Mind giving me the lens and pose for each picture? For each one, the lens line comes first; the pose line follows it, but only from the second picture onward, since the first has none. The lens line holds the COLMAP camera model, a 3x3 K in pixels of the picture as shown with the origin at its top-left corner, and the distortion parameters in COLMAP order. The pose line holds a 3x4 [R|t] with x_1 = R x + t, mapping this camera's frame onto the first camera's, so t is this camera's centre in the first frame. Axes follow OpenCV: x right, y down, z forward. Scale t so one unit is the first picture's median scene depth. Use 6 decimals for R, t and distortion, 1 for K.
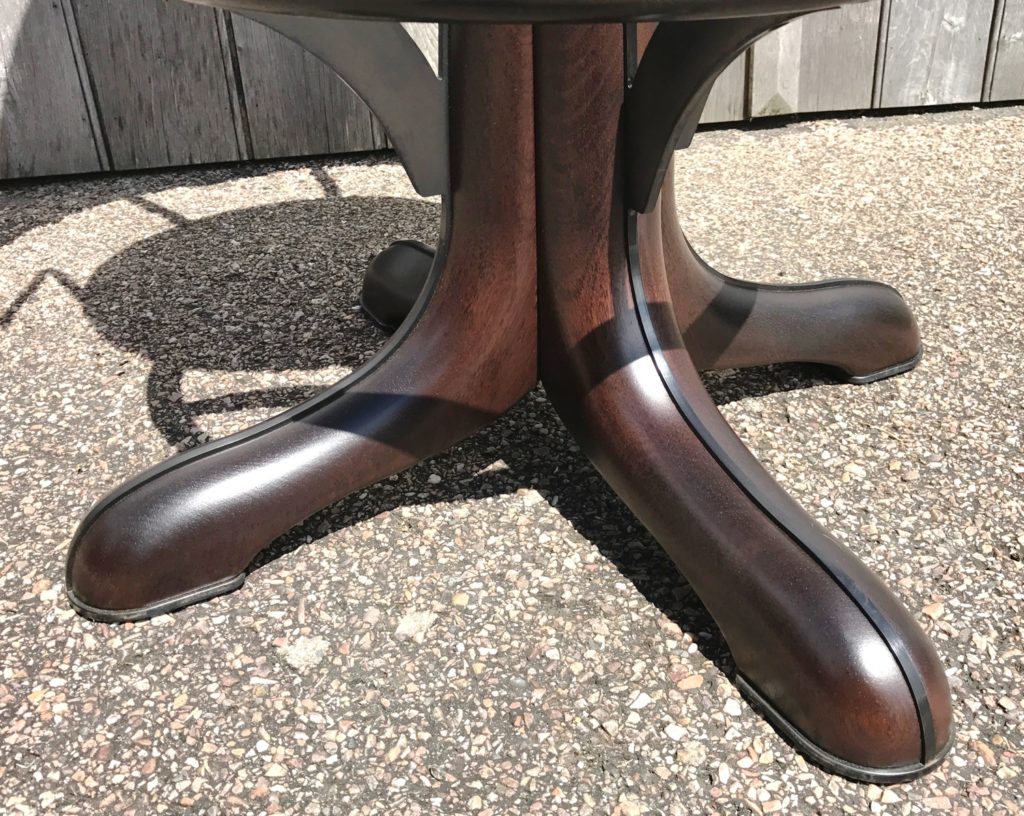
lens RADIAL K [[887.4, 0, 512.0], [0, 887.4, 408.0], [0, 0, 1]] dist [0.000098, -0.016484]
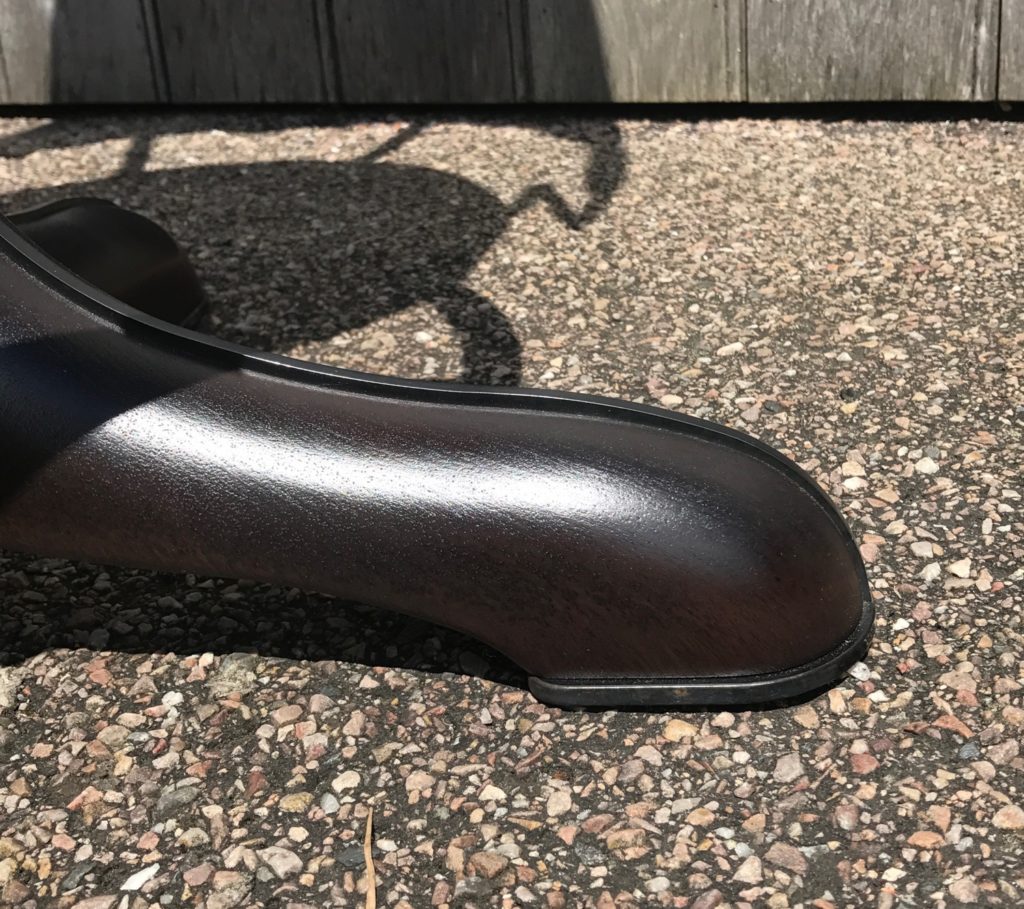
lens RADIAL K [[1260.3, 0, 512.0], [0, 1260.3, 454.5], [0, 0, 1]] dist [0.026418, -0.002680]
pose [[0.867341, 0.197755, -0.456741, 0.531615], [-0.223768, 0.974638, -0.002941, -0.106098], [0.444575, 0.104755, 0.889595, 0.499448]]
